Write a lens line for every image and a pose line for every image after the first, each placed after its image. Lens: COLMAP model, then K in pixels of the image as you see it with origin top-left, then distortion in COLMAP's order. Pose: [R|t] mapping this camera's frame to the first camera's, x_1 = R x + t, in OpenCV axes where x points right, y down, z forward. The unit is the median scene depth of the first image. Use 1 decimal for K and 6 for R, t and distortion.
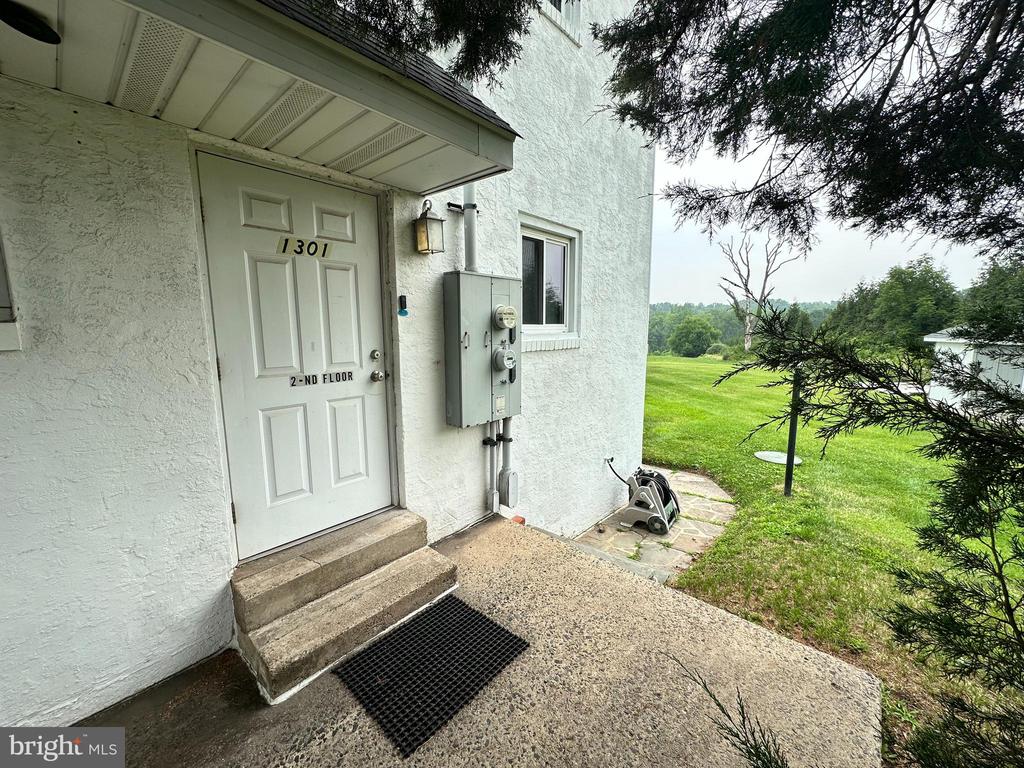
lens RADIAL K [[406.5, 0, 511.9], [0, 406.5, 383.8], [0, 0, 1]] dist [0.001668, -0.000169]
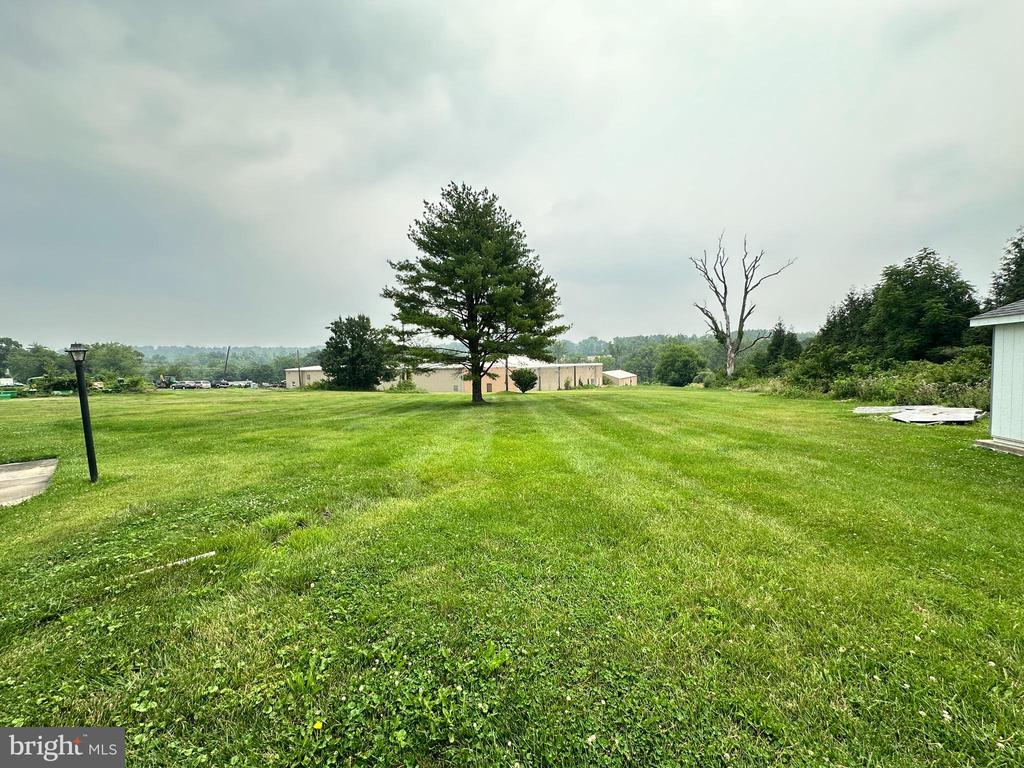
lens RADIAL K [[406.5, 0, 512.2], [0, 406.5, 382.7], [0, 0, 1]] dist [0.001668, -0.000169]
pose [[0.999896, -0.013911, 0.003915, 0.104486], [0.014201, 0.996053, -0.087618, 0.003453], [-0.002680, 0.087665, 0.996146, 0.124619]]
